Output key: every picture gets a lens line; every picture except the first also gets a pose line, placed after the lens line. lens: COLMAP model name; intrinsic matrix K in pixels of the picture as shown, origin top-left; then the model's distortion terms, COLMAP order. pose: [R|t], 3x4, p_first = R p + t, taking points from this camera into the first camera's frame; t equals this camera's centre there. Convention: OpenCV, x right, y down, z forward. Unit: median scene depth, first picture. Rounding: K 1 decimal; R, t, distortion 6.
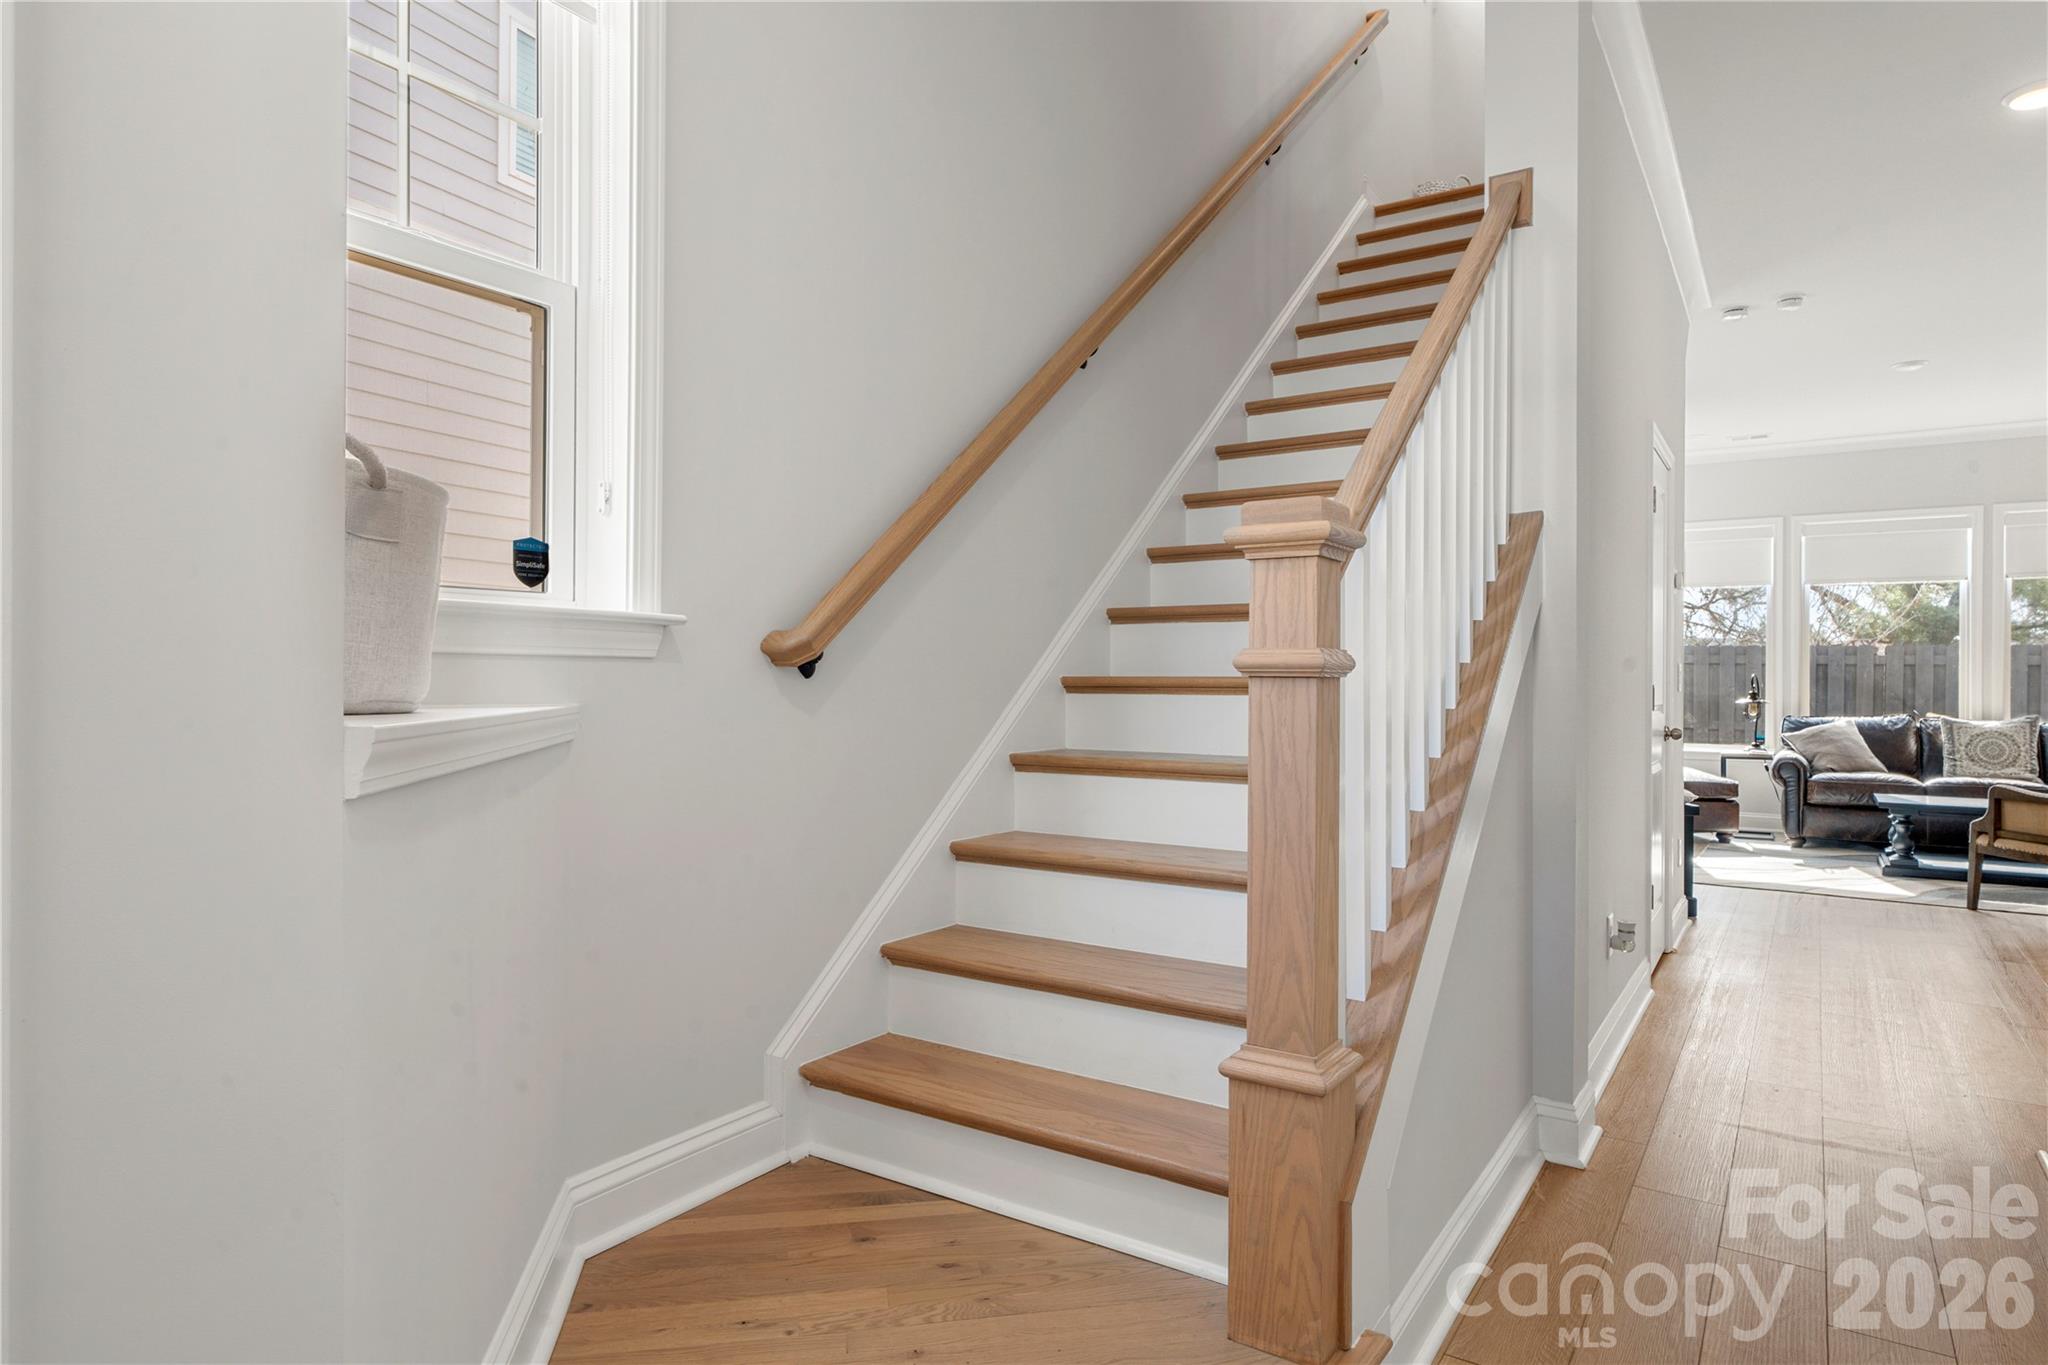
lens RADIAL K [[1223.5, 0, 1000.6], [0, 1223.5, 657.3], [0, 0, 1]] dist [0.007827, 0.002039]
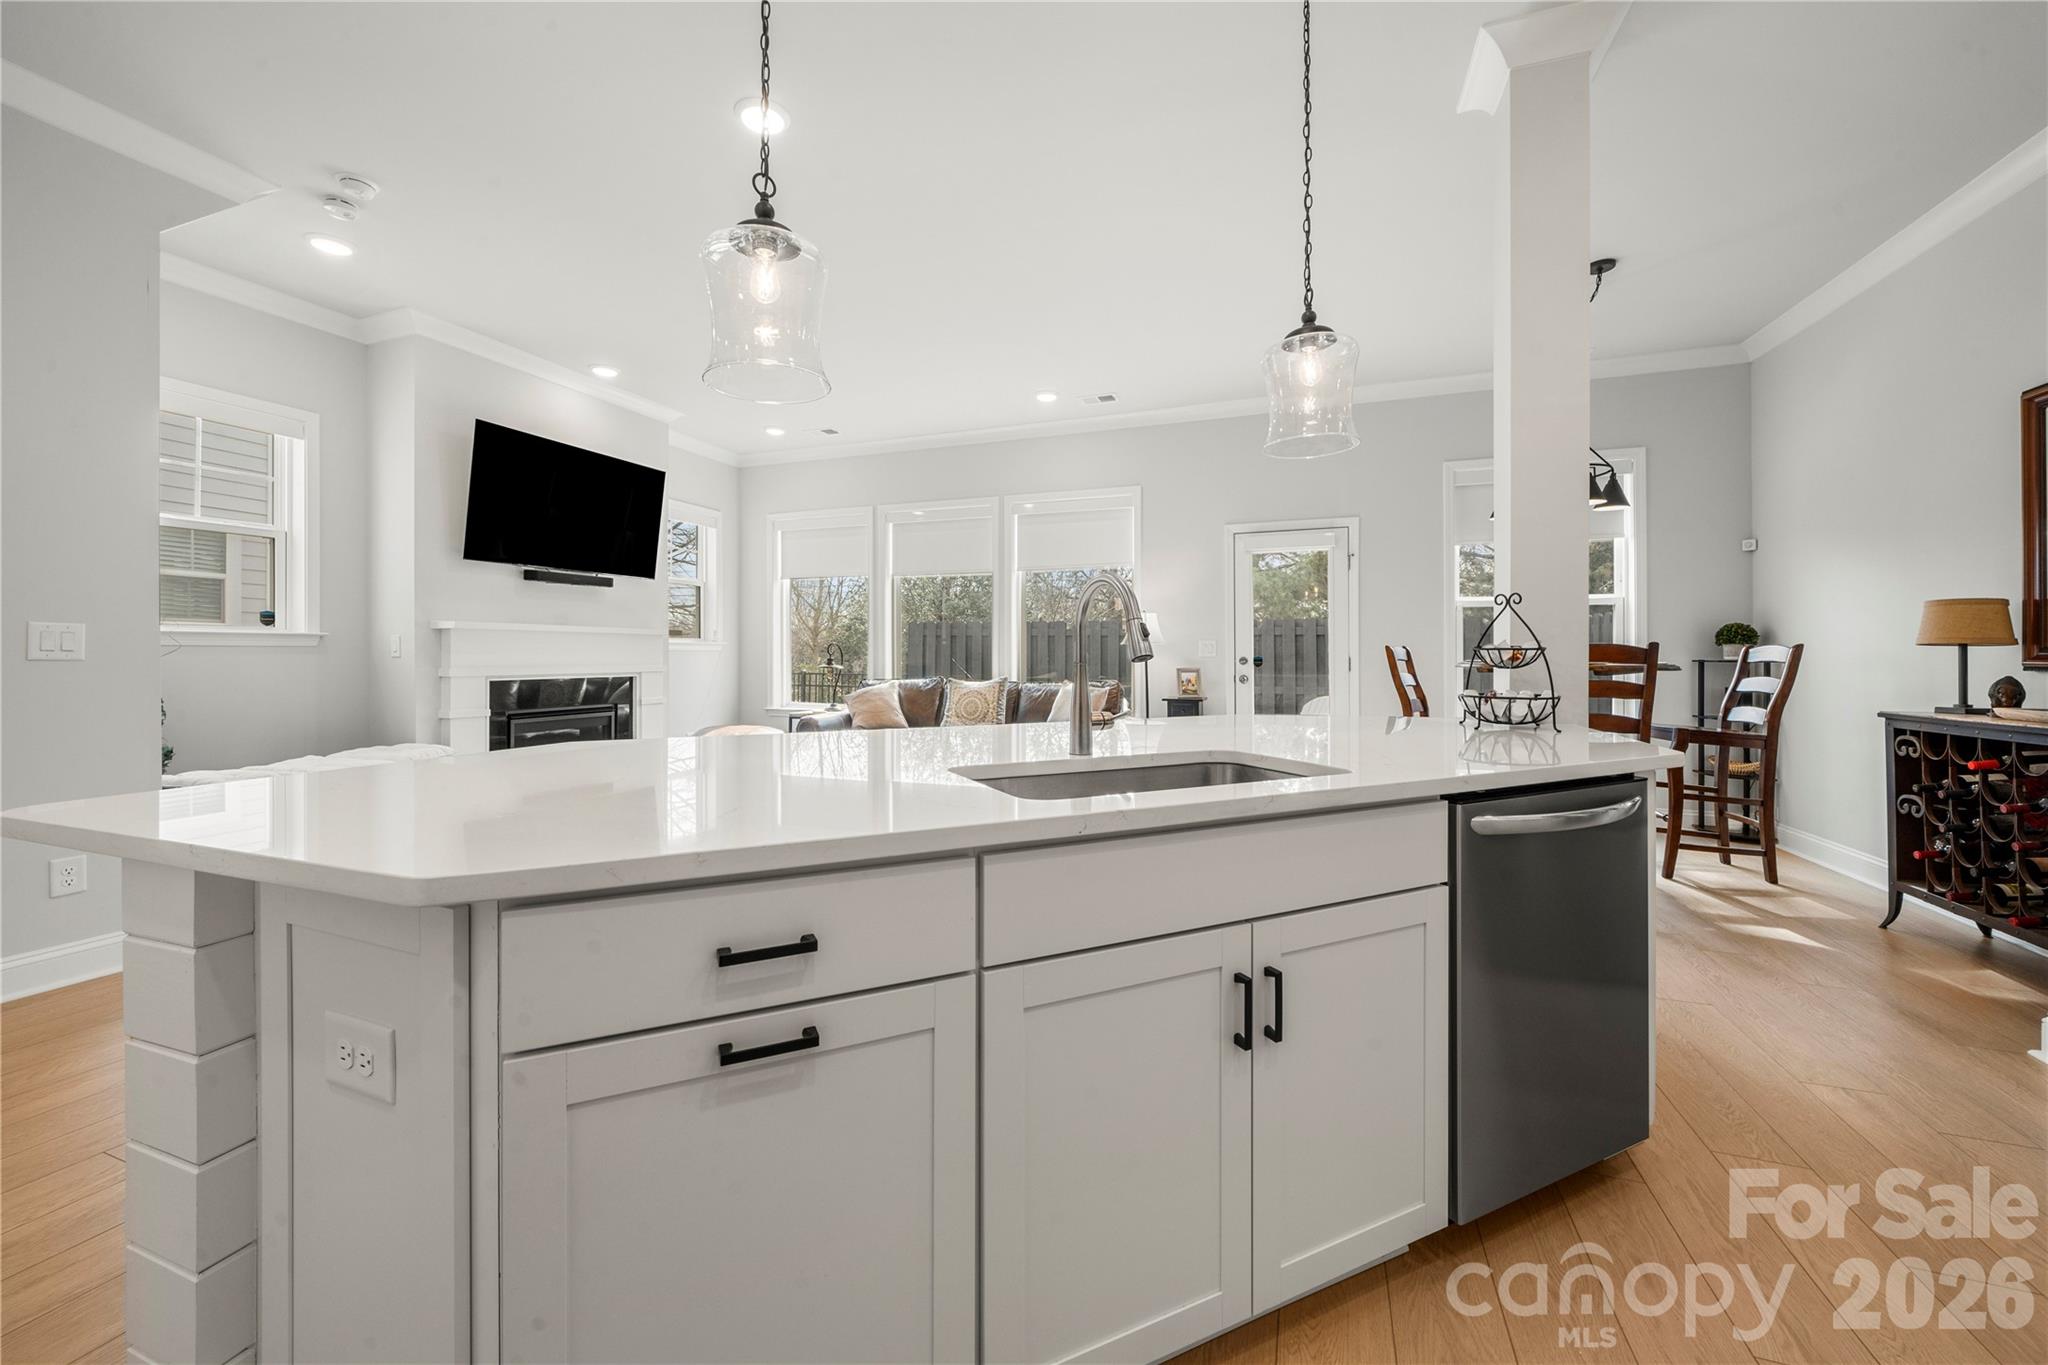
lens RADIAL K [[781.2, 0, 1020.0], [0, 781.2, 649.1], [0, 0, 1]] dist [-0.002532, 0.000227]
pose [[0.971522, -0.006575, 0.236859, 0.639587], [0.003214, 0.999889, 0.014572, 0.010548], [-0.236928, -0.013396, 0.971435, 0.274481]]
